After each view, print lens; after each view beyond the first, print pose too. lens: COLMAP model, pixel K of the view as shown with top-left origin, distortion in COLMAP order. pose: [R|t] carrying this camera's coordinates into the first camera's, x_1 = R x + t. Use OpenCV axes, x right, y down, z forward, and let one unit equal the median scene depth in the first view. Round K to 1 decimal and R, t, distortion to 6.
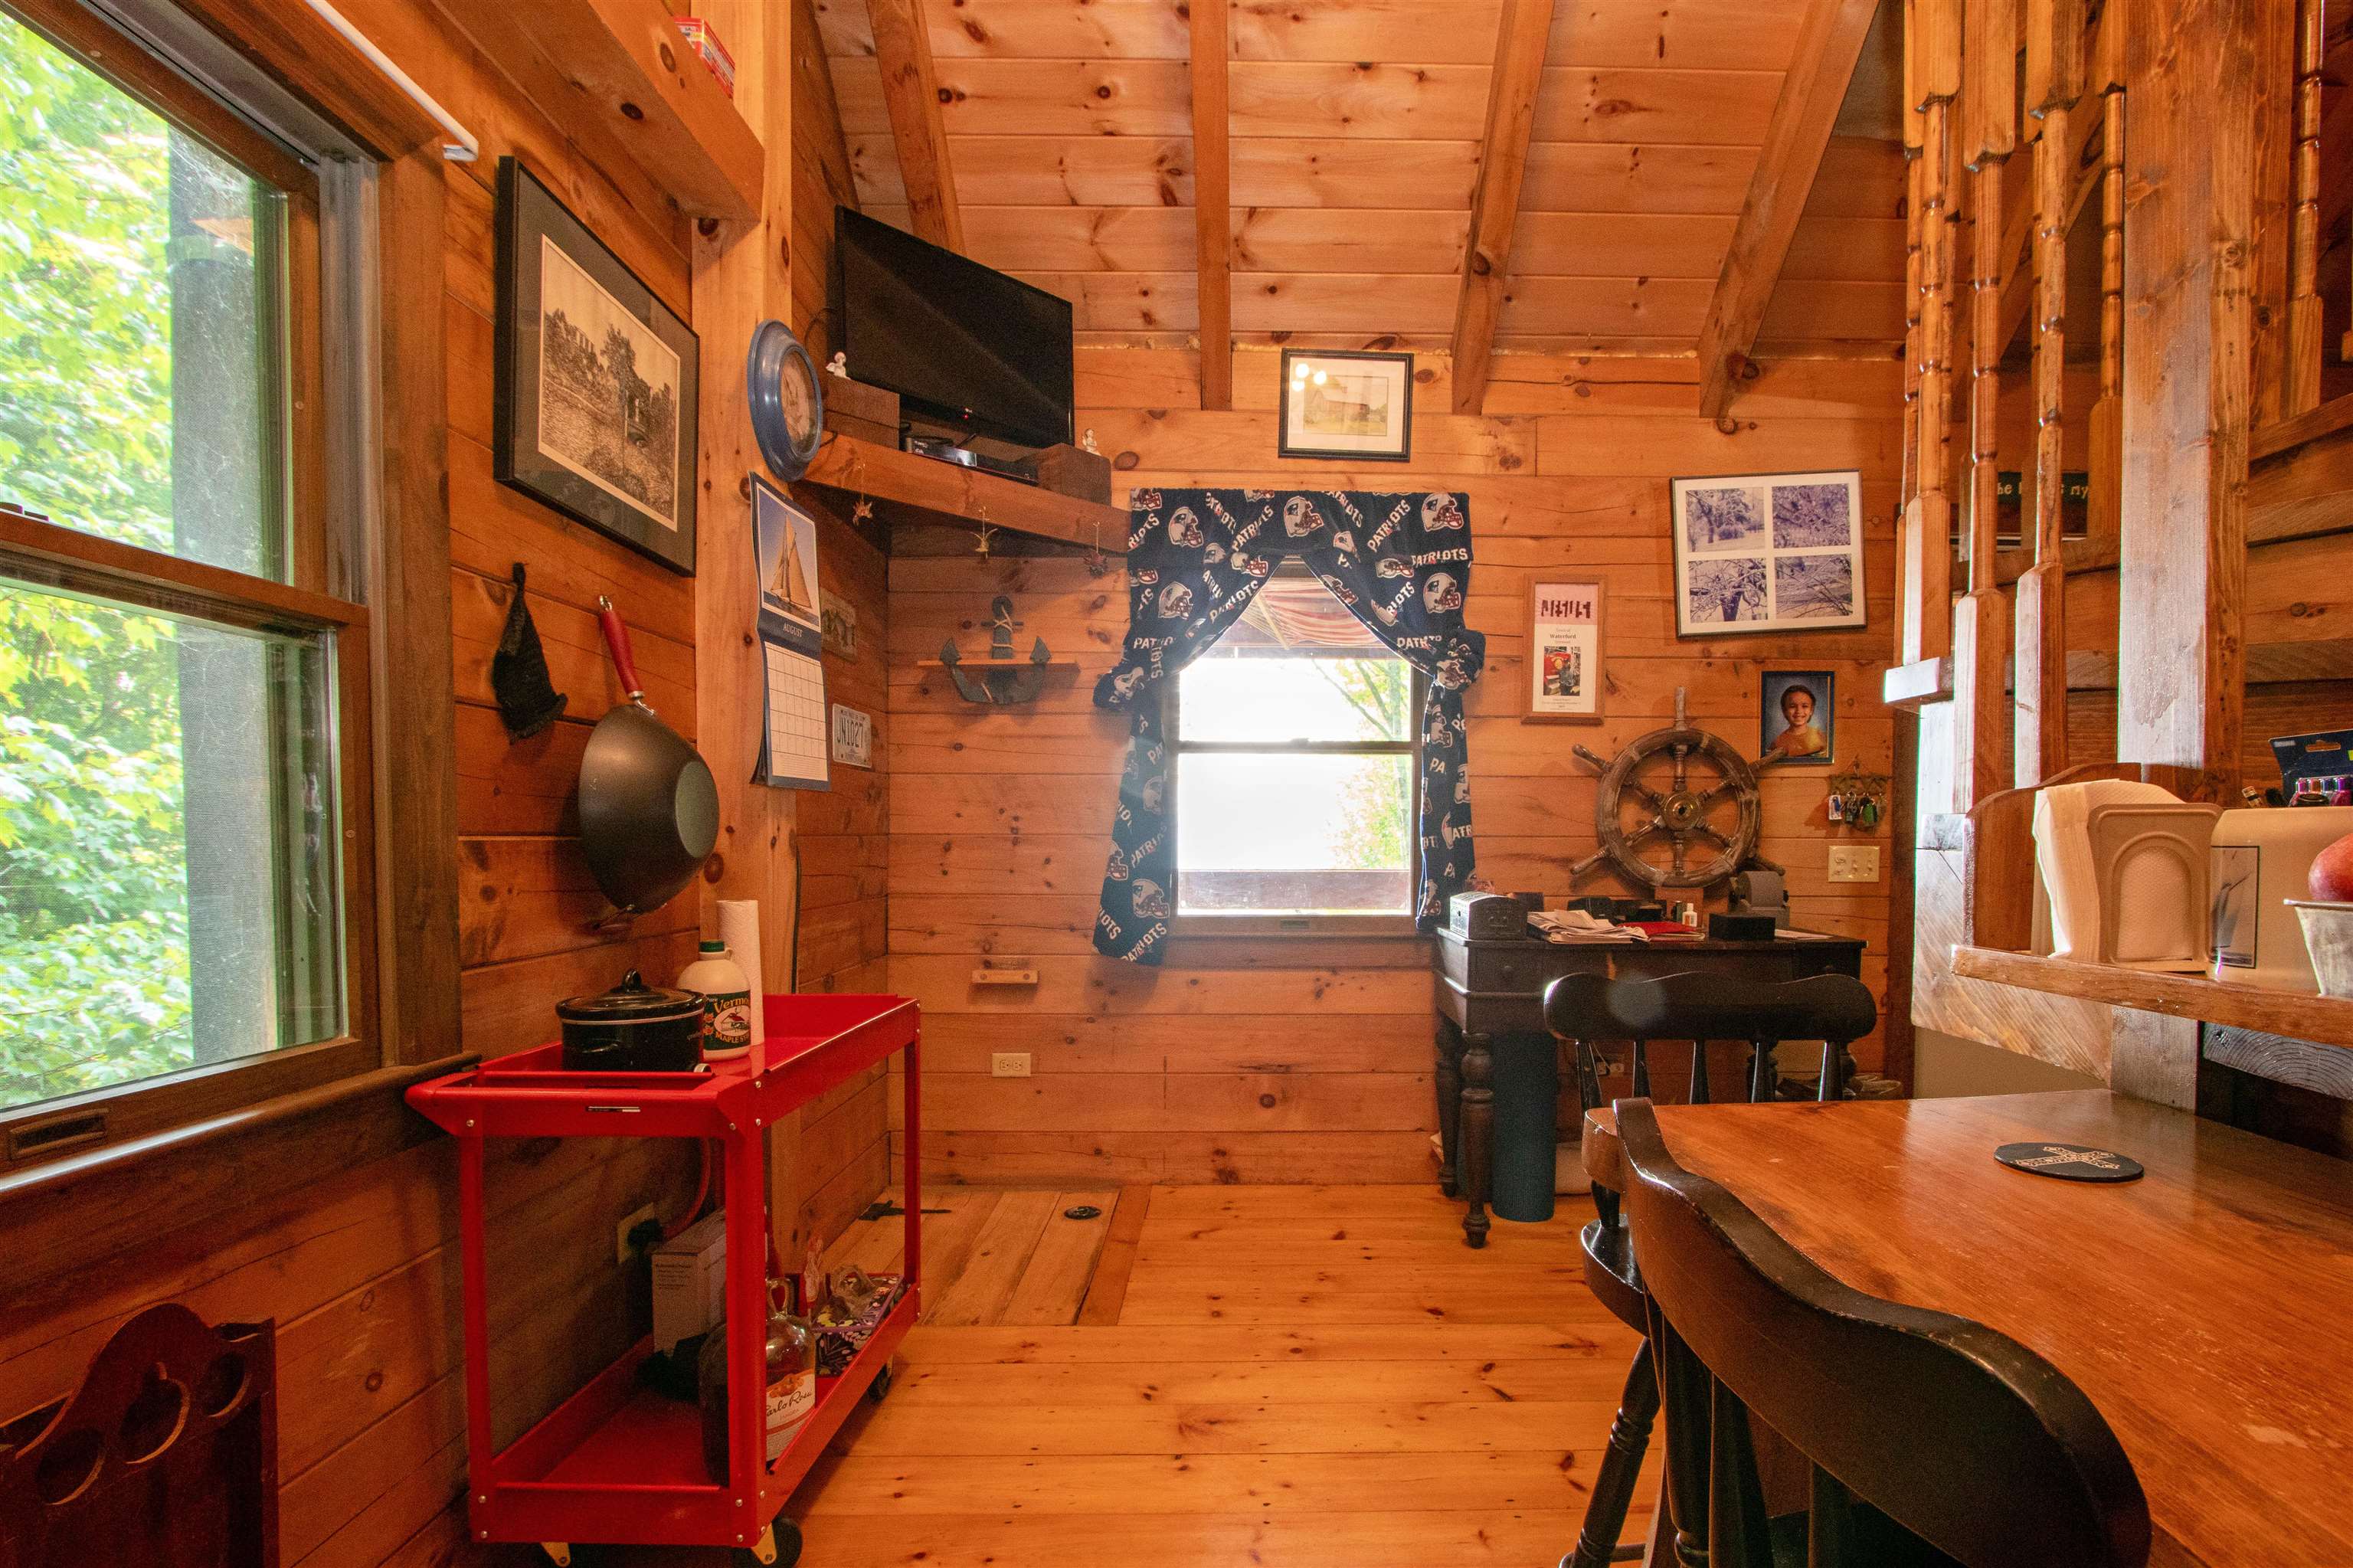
lens RADIAL K [[1086.7, 0, 1233.2], [0, 1086.7, 877.3], [0, 0, 1]] dist [-0.021984, 0.004027]
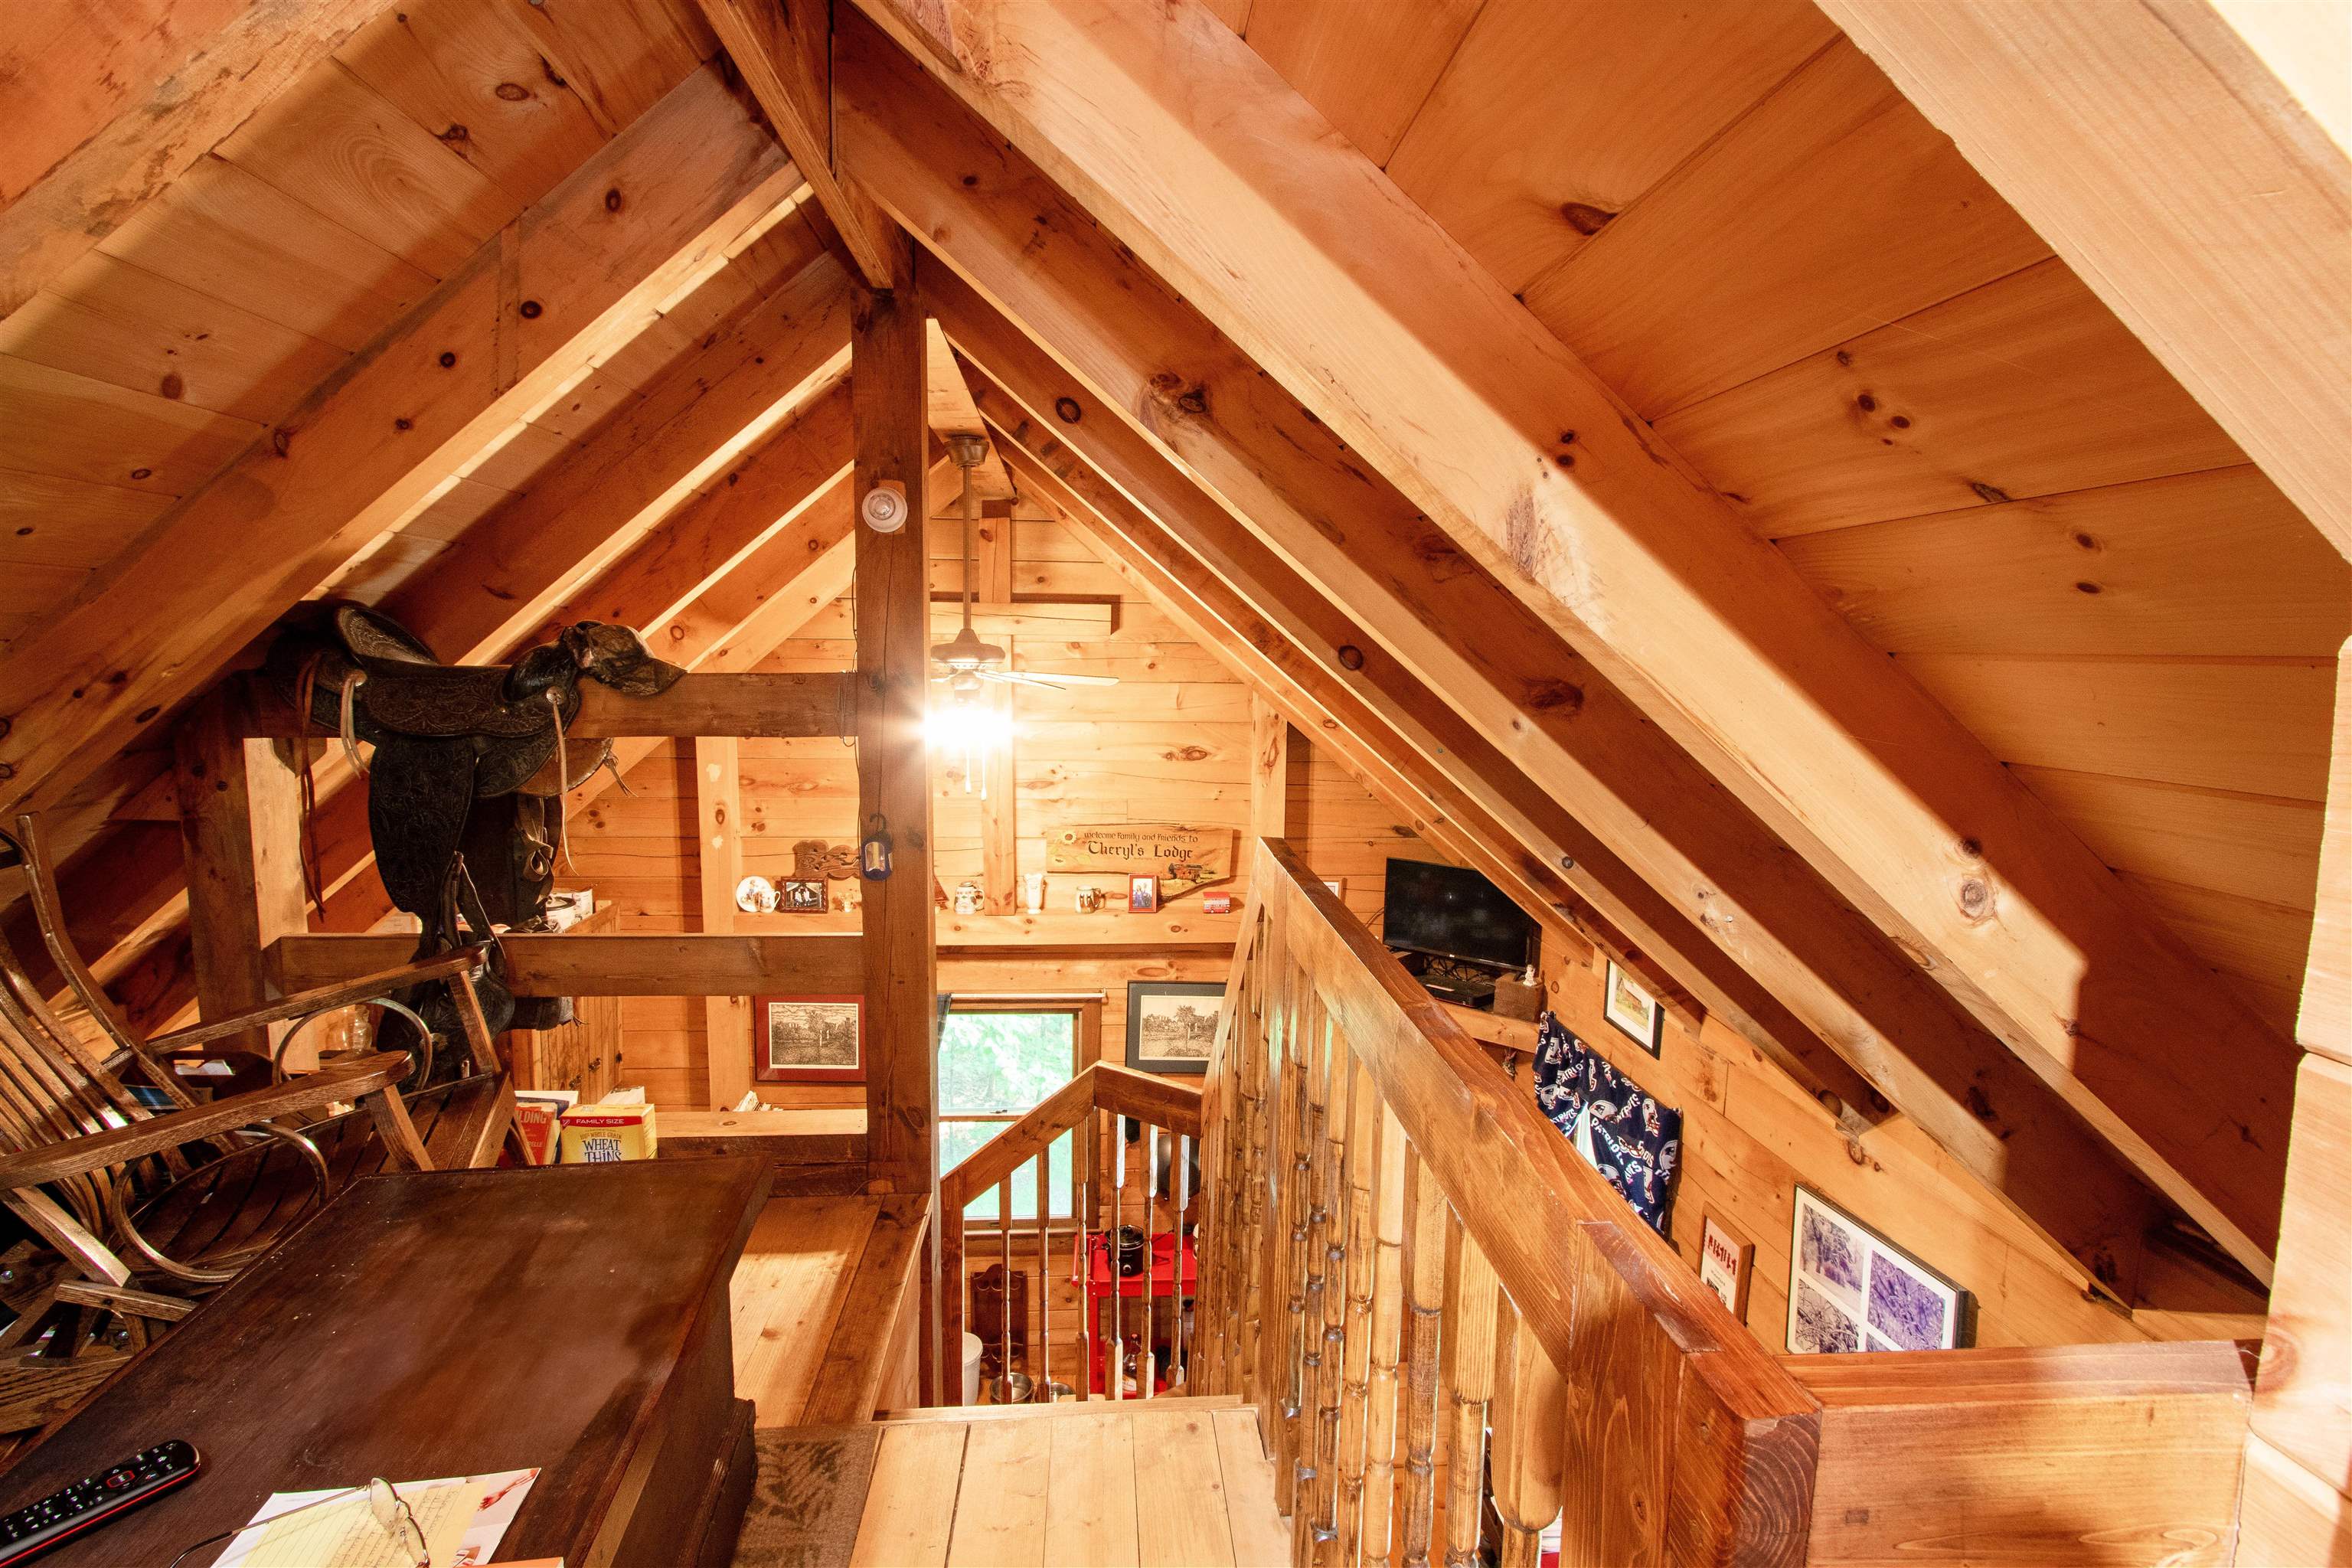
lens RADIAL K [[1086.2, 0, 1173.8], [0, 1086.2, 781.8], [0, 0, 1]] dist [-0.021984, 0.004027]
pose [[0.075571, 0.109283, -0.991134, 1.226746], [-0.055615, 0.992891, 0.105236, -0.770034], [0.995588, 0.047169, 0.081111, 0.388208]]
